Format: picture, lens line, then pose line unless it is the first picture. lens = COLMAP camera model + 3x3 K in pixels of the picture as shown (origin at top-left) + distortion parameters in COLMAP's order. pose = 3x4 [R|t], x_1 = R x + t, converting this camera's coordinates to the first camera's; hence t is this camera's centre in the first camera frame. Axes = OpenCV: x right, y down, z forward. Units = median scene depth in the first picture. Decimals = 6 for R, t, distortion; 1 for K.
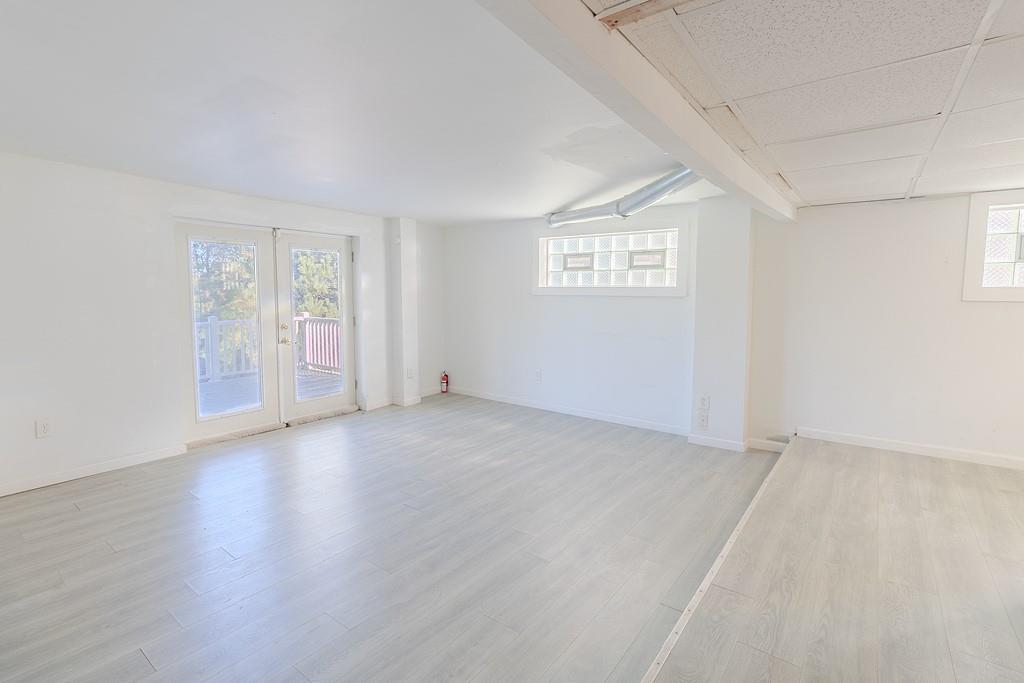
lens RADIAL K [[473.9, 0, 515.6], [0, 473.9, 323.9], [0, 0, 1]] dist [0.000889, 0.000521]
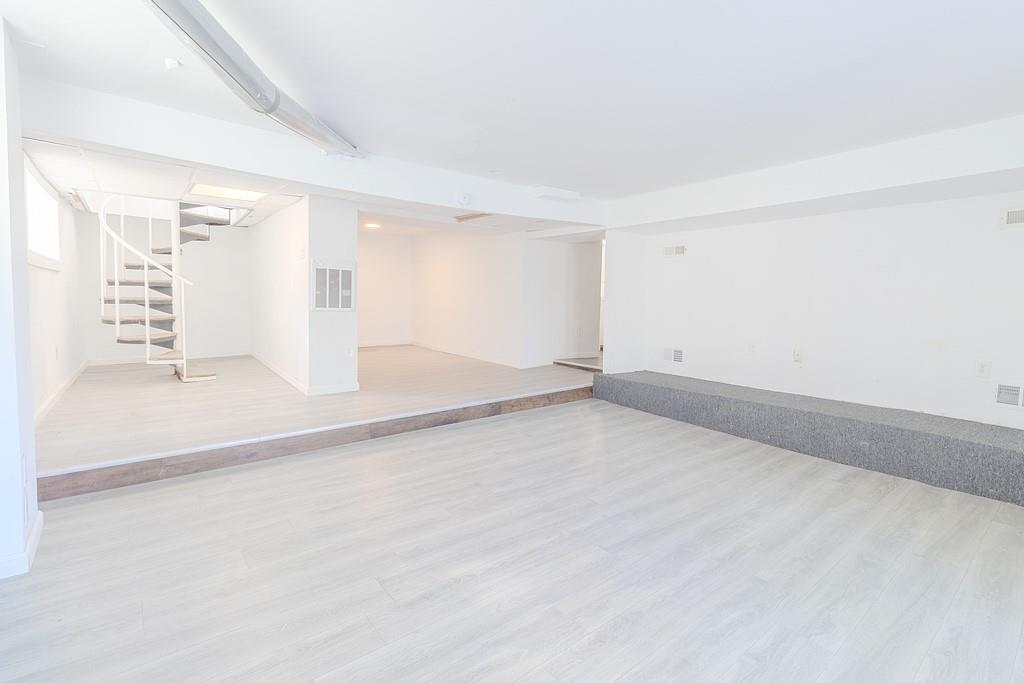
lens RADIAL K [[471.6, 0, 518.6], [0, 471.6, 321.6], [0, 0, 1]] dist [0.001029, 0.000190]
pose [[-0.973160, -0.032282, 0.227856, -0.194549], [-0.004271, 0.992476, 0.122367, -0.045533], [-0.230092, 0.118109, -0.965975, 1.398765]]
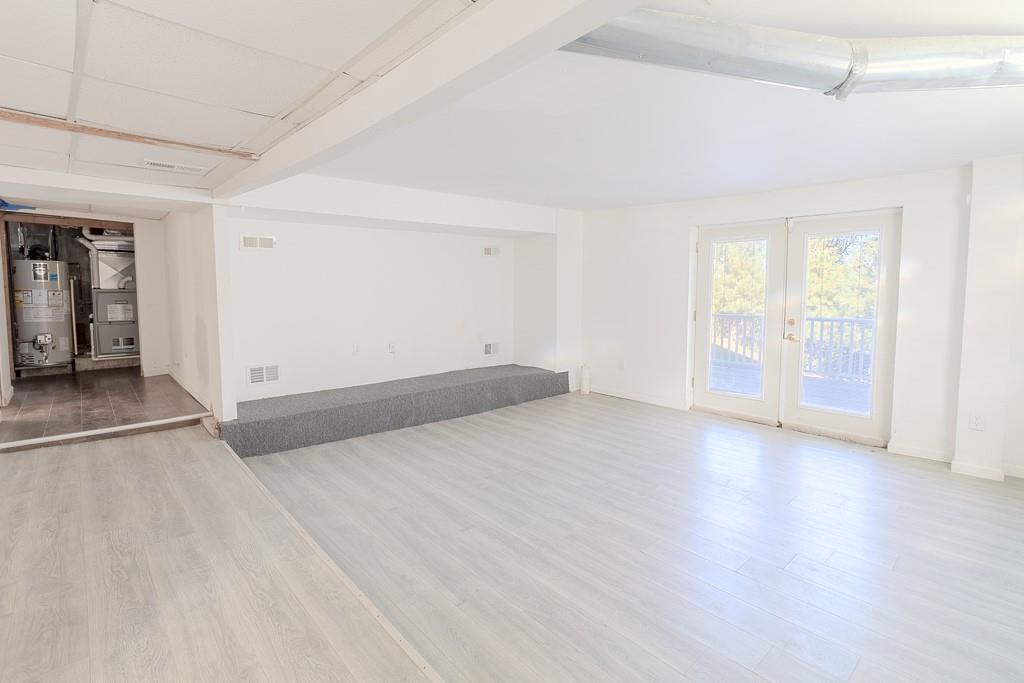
lens RADIAL K [[481.6, 0, 516.0], [0, 481.6, 319.5], [0, 0, 1]] dist [0.000052, -0.000866]
pose [[-0.175197, 0.062460, -0.982550, 0.646737], [-0.072959, 0.994418, 0.076224, -0.038034], [0.981826, 0.085040, -0.169663, 0.753139]]
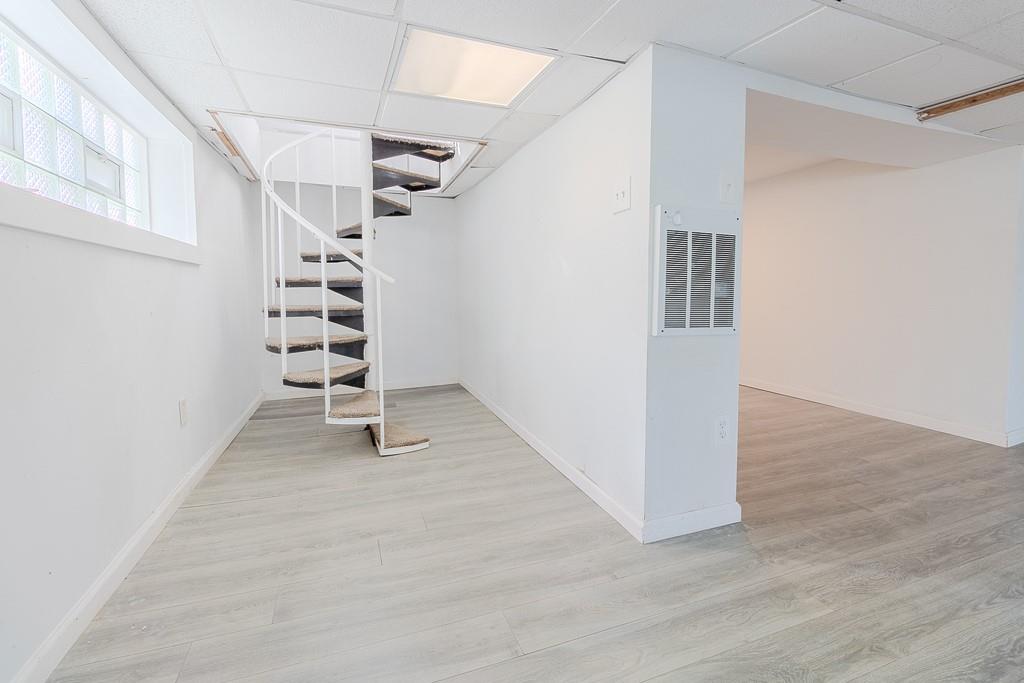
lens RADIAL K [[471.6, 0, 518.6], [0, 471.6, 321.6], [0, 0, 1]] dist [0.001029, 0.000190]
pose [[-0.855134, -0.032548, 0.517385, 0.423489], [0.036320, 0.991813, 0.122423, -0.006293], [-0.517134, 0.123479, -0.846951, 0.872278]]
